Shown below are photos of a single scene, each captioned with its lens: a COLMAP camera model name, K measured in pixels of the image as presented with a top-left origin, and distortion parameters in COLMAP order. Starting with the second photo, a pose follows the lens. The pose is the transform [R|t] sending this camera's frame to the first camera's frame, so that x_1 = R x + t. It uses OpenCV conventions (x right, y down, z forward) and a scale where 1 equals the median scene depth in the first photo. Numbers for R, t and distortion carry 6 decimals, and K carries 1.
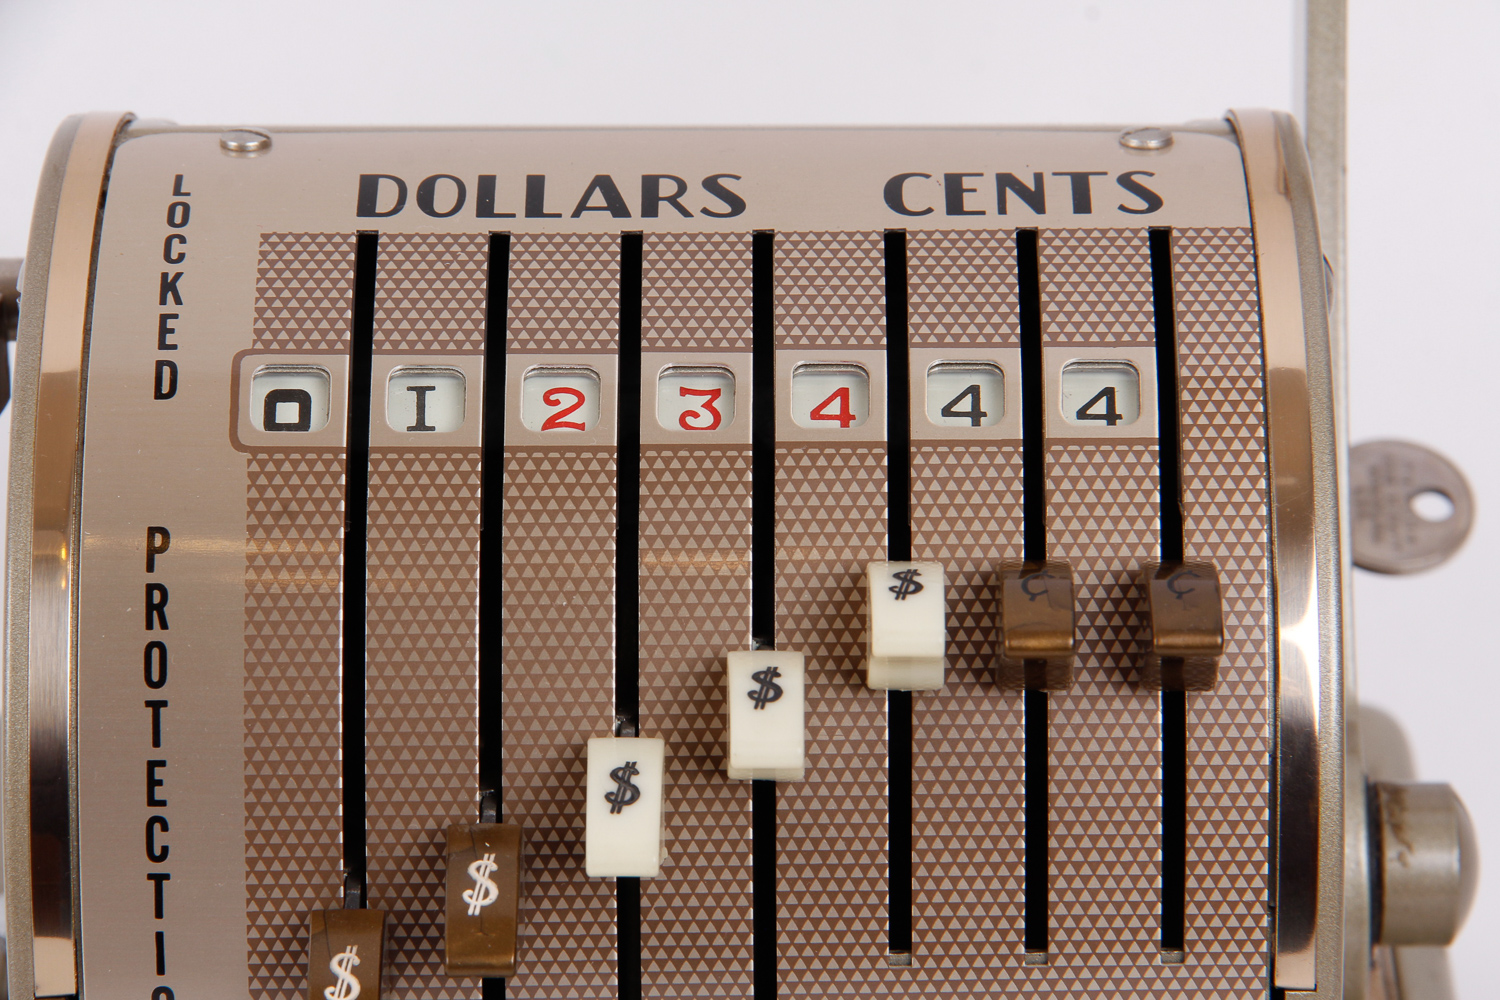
lens RADIAL K [[6174.2, 0, 751.9], [0, 6174.2, 495.1], [0, 0, 1]] dist [0.527556, 0.000000]
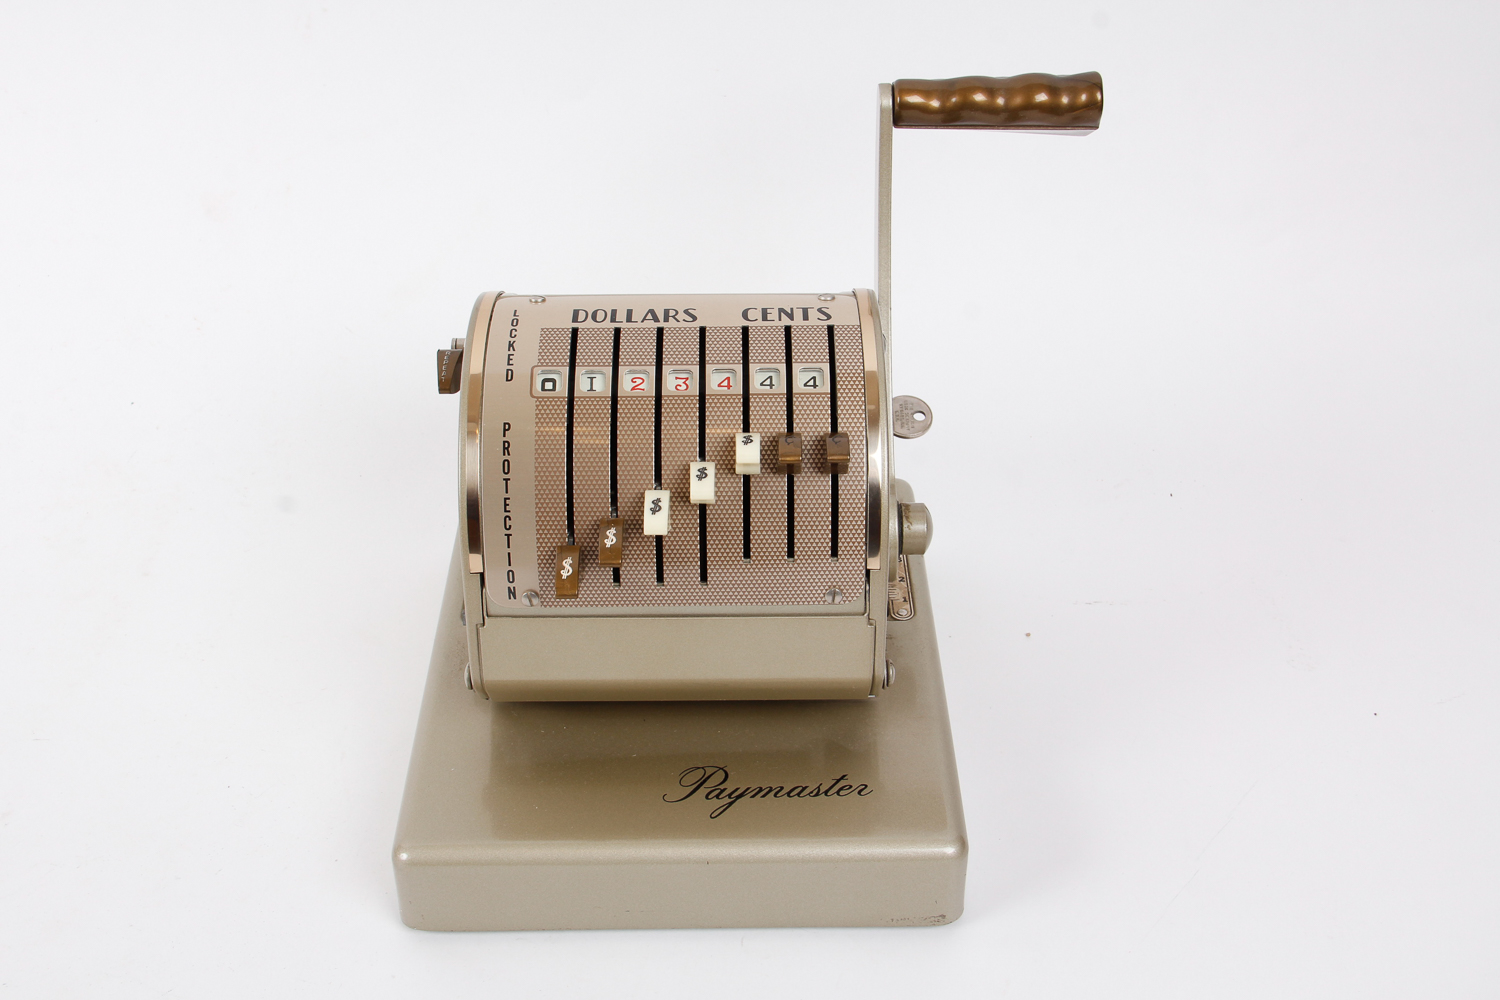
lens RADIAL K [[1785.9, 0, 744.6], [0, 1785.9, 493.6], [0, 0, 1]] dist [-0.095622, 0.000000]
pose [[0.999967, -0.004173, 0.007033, 0.016601], [0.003894, 0.999219, 0.039332, 0.005980], [-0.007191, -0.039303, 0.999201, 0.106913]]
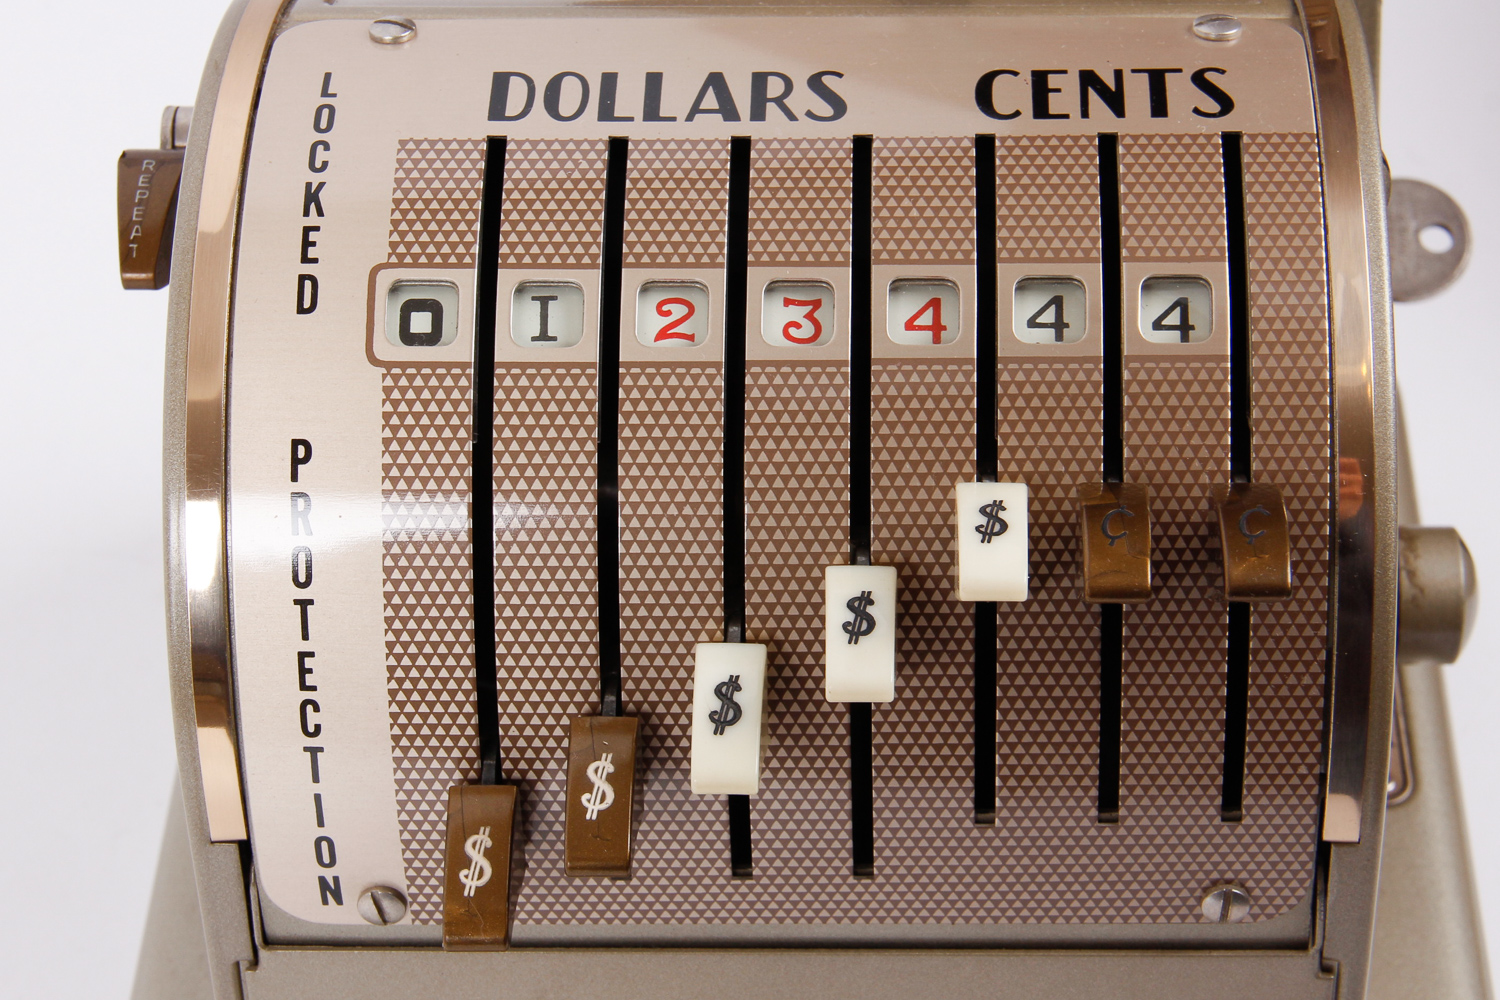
lens RADIAL K [[3461.2, 0, 823.3], [0, 3461.2, 497.9], [0, 0, 1]] dist [0.107380, 0.000000]
pose [[0.999684, 0.002473, -0.025012, 0.010504], [0.003042, 0.975931, 0.218059, -0.115827], [0.024949, -0.218066, 0.975615, 0.406739]]
